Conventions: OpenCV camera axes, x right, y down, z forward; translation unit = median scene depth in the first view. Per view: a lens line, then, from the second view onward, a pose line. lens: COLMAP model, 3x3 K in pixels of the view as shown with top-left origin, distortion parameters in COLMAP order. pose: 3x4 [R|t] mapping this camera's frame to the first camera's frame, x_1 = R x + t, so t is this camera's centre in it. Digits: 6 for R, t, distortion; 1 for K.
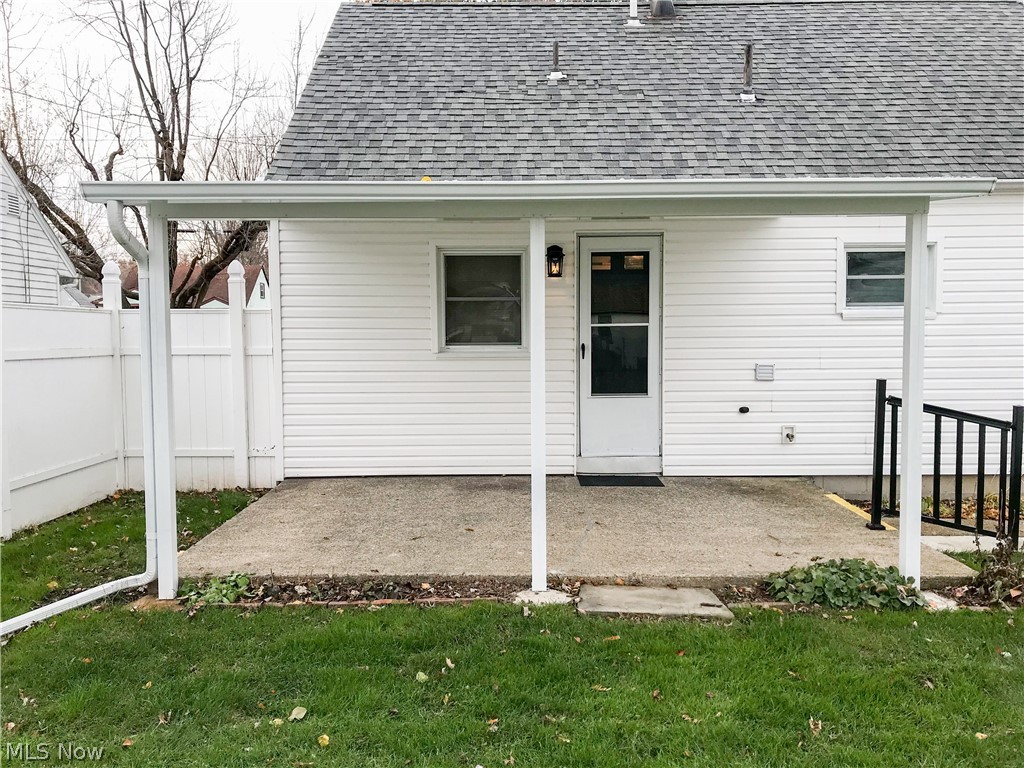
lens RADIAL K [[834.2, 0, 510.5], [0, 834.2, 380.8], [0, 0, 1]] dist [0.022044, -0.011130]
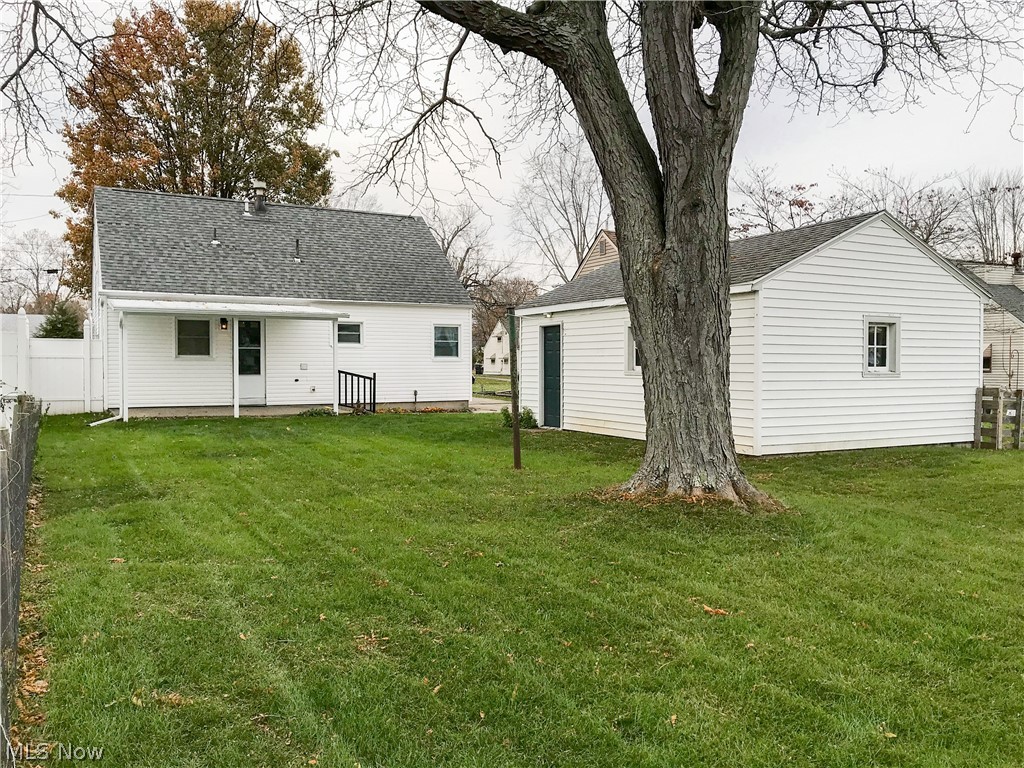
lens RADIAL K [[834.2, 0, 510.5], [0, 834.2, 380.8], [0, 0, 1]] dist [0.022044, -0.011130]
pose [[0.879619, -0.002370, 0.475672, -0.399020], [0.023274, 0.999004, -0.038063, 0.155283], [-0.475108, 0.044551, 0.878799, -1.708226]]
